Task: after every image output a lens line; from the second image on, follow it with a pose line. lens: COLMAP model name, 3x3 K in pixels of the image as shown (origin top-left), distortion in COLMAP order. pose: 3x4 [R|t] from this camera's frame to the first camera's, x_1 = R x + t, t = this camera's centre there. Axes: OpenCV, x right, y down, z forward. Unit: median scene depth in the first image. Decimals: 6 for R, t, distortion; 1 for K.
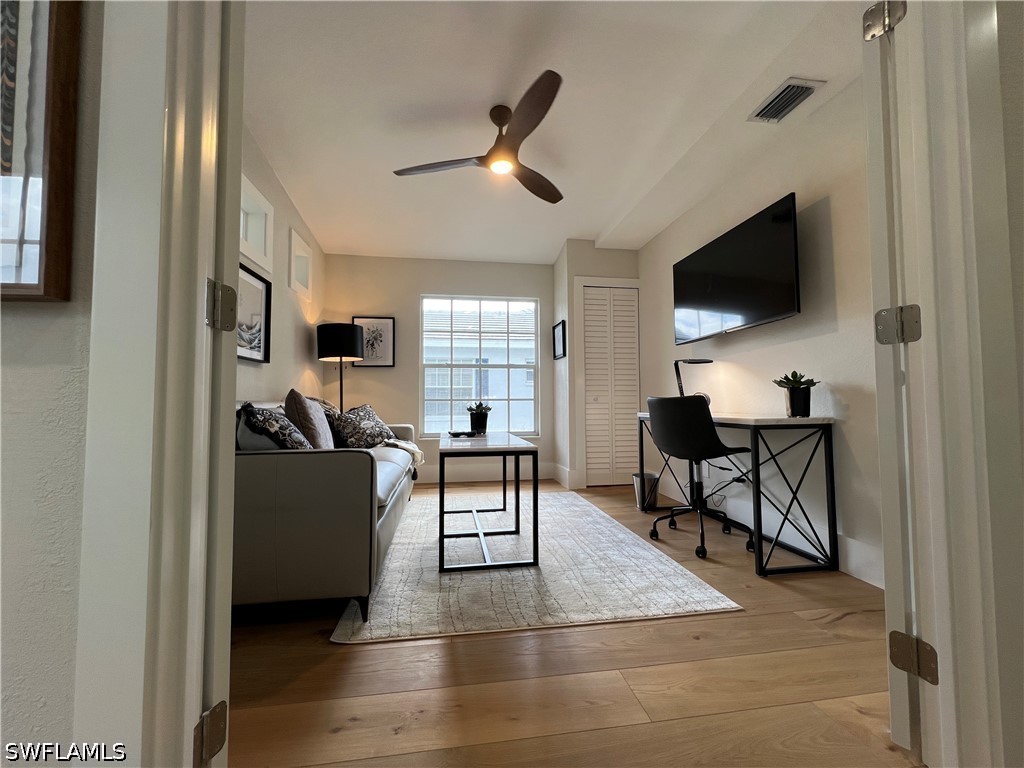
lens RADIAL K [[409.1, 0, 510.5], [0, 409.1, 384.0], [0, 0, 1]] dist [-0.001706, 0.000641]
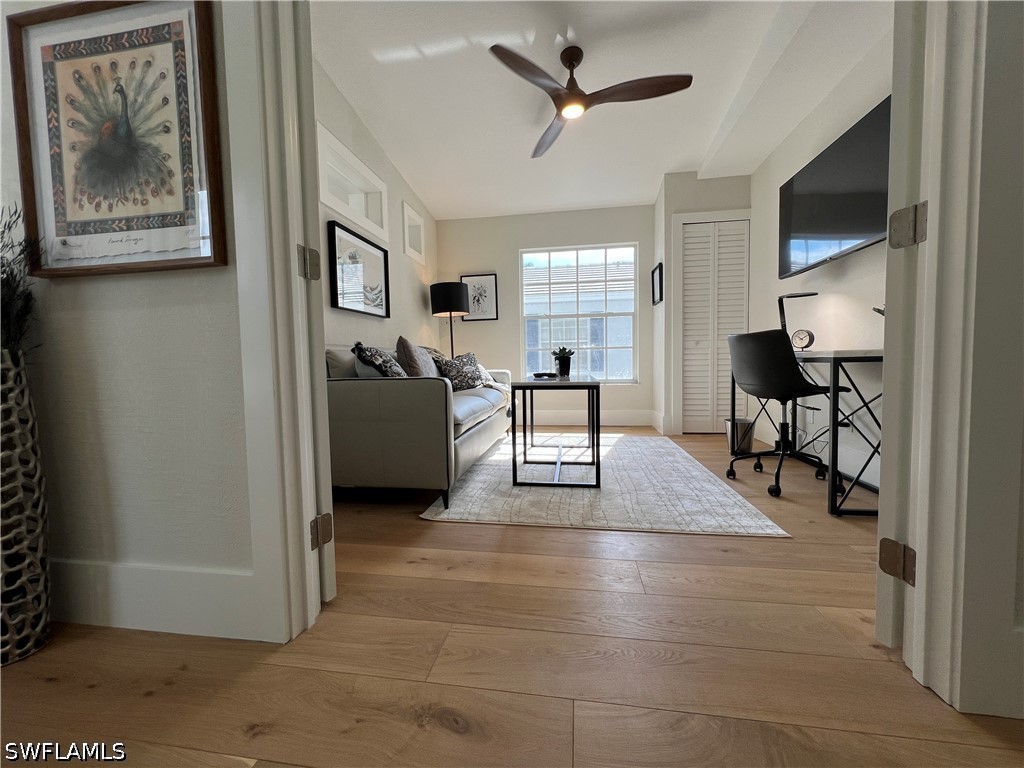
lens RADIAL K [[409.1, 0, 512.1], [0, 409.1, 384.6], [0, 0, 1]] dist [-0.001706, 0.000641]
pose [[0.952846, 0.003657, -0.303431, 0.161867], [0.027510, 0.994769, 0.098377, 0.044806], [0.302203, -0.102086, 0.947761, -0.088524]]
